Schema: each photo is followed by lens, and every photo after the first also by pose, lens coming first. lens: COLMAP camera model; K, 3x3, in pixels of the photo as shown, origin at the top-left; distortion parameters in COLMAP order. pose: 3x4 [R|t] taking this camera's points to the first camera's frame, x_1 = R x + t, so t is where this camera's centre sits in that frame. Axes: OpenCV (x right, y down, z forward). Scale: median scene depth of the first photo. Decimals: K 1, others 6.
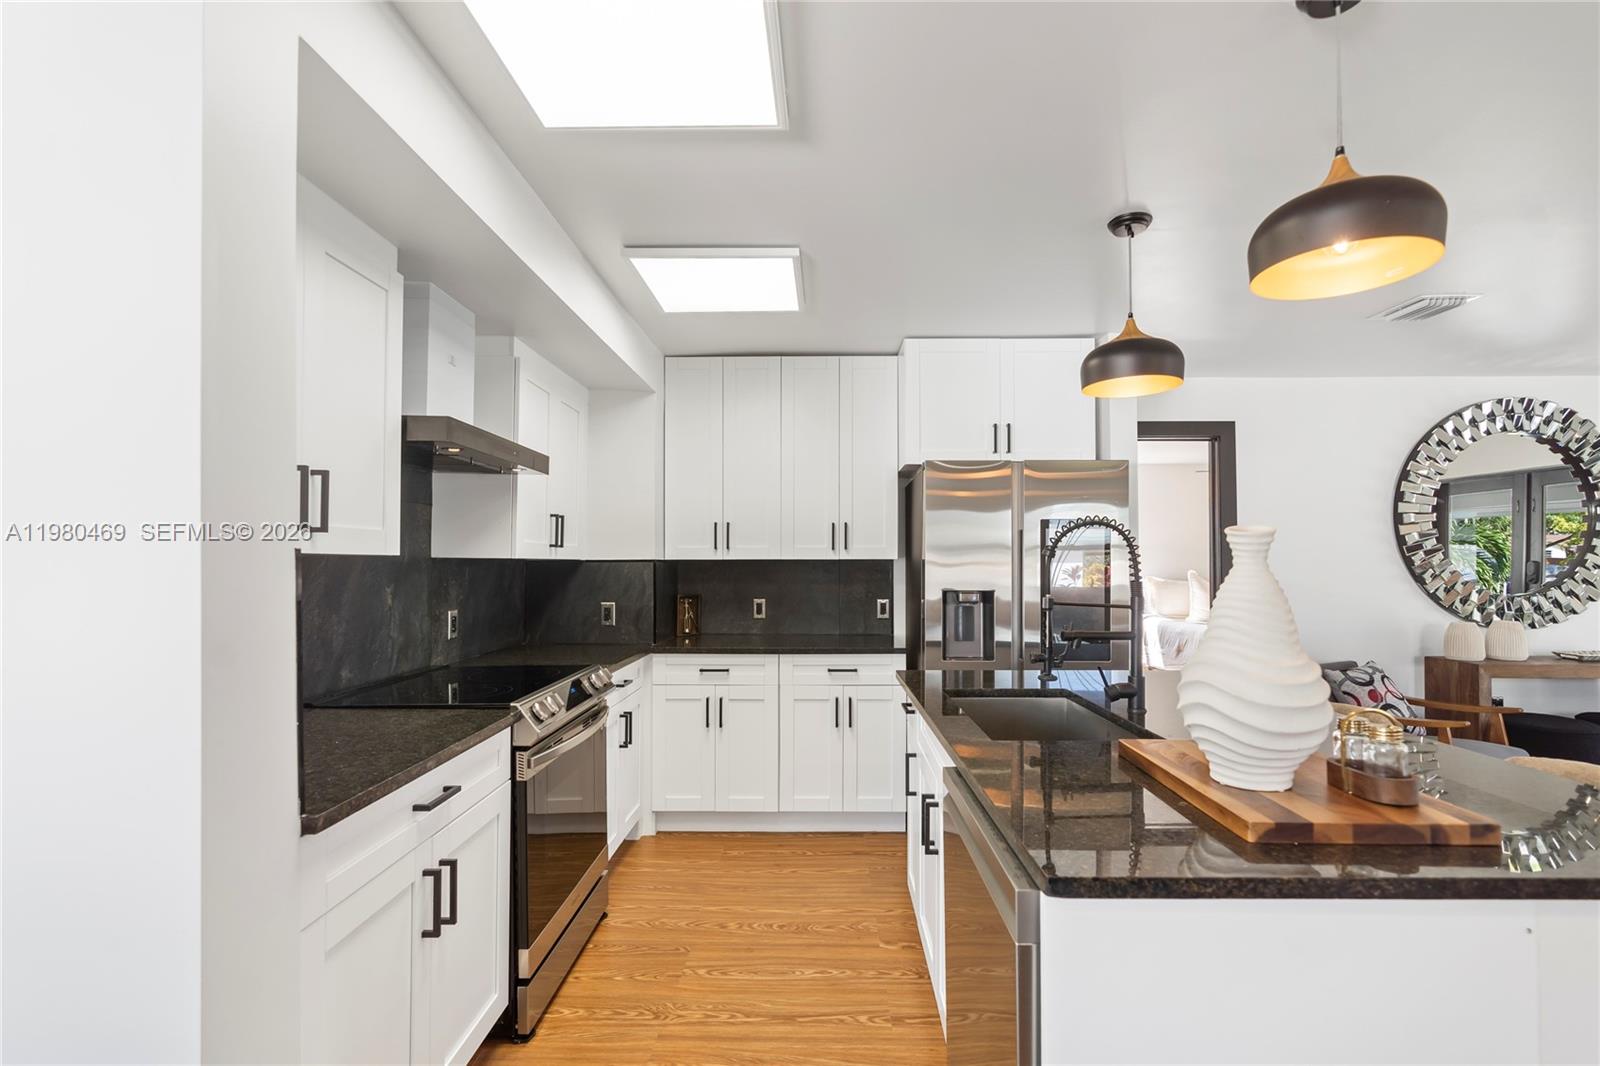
lens RADIAL K [[720.7, 0, 824.7], [0, 720.7, 551.2], [0, 0, 1]] dist [-0.012740, 0.005208]
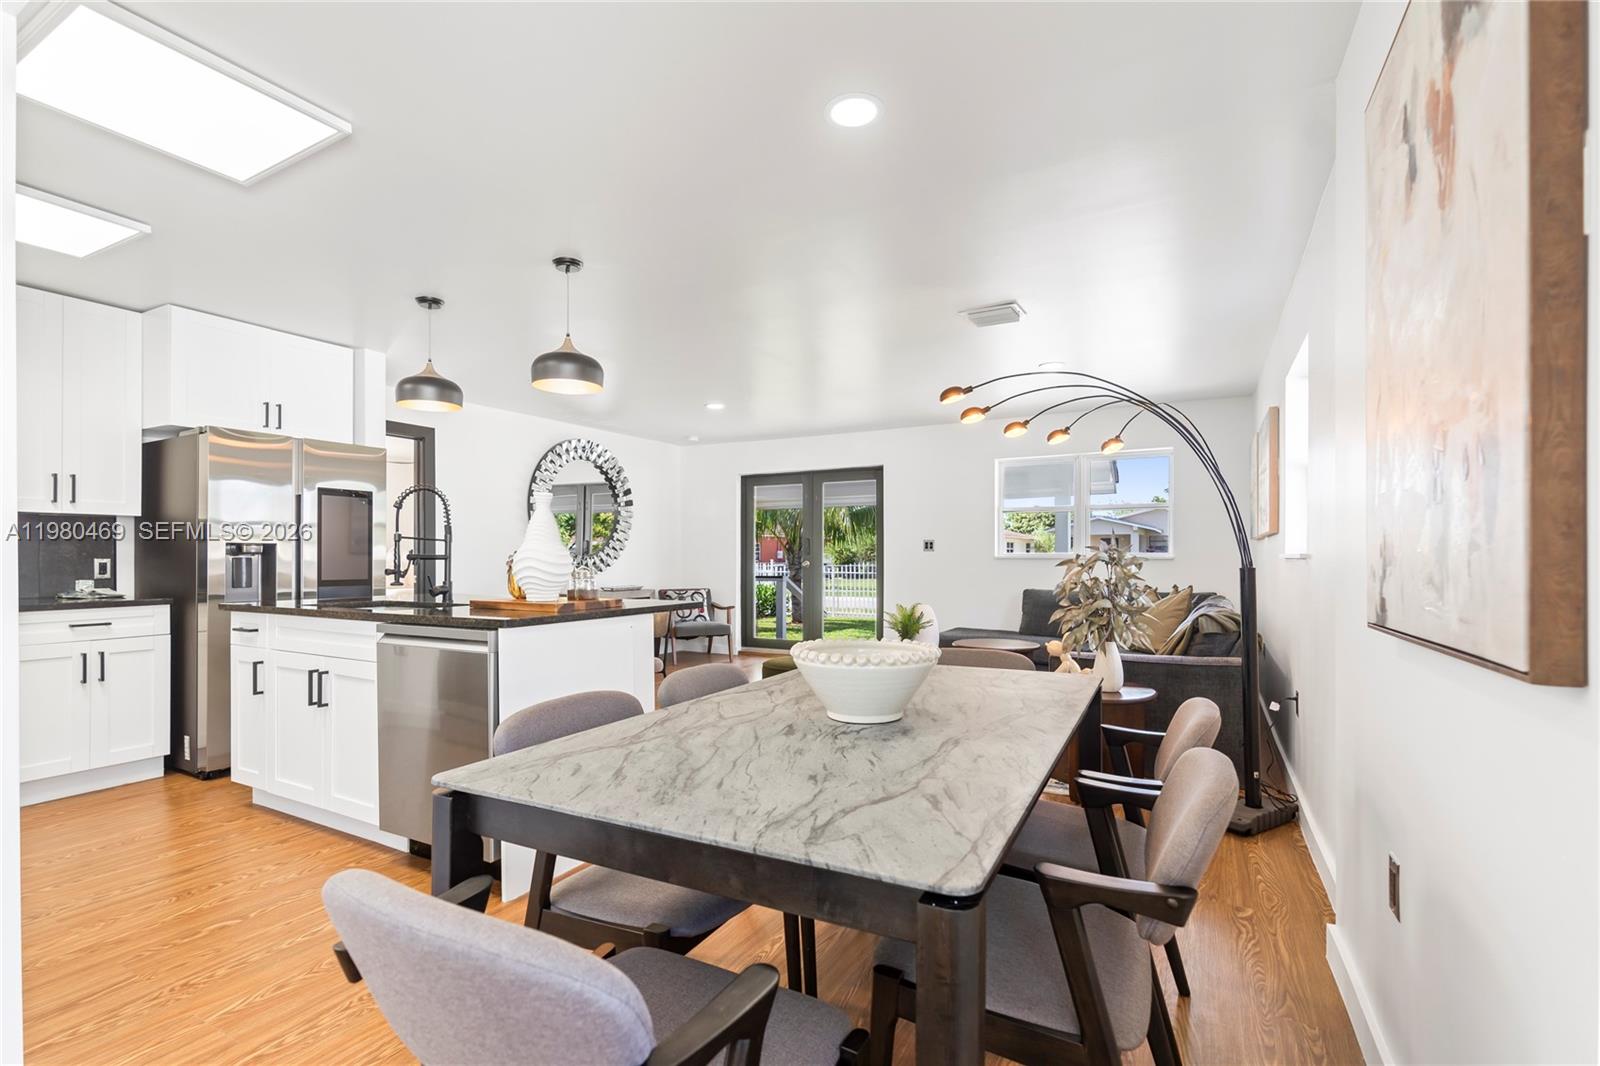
lens RADIAL K [[720.7, 0, 802.9], [0, 720.7, 544.4], [0, 0, 1]] dist [-0.012740, 0.005208]
pose [[0.455989, 0.012598, 0.889896, -0.320856], [-0.012174, 0.999895, -0.007917, 0.041565], [-0.889902, -0.007224, 0.456094, -0.241151]]
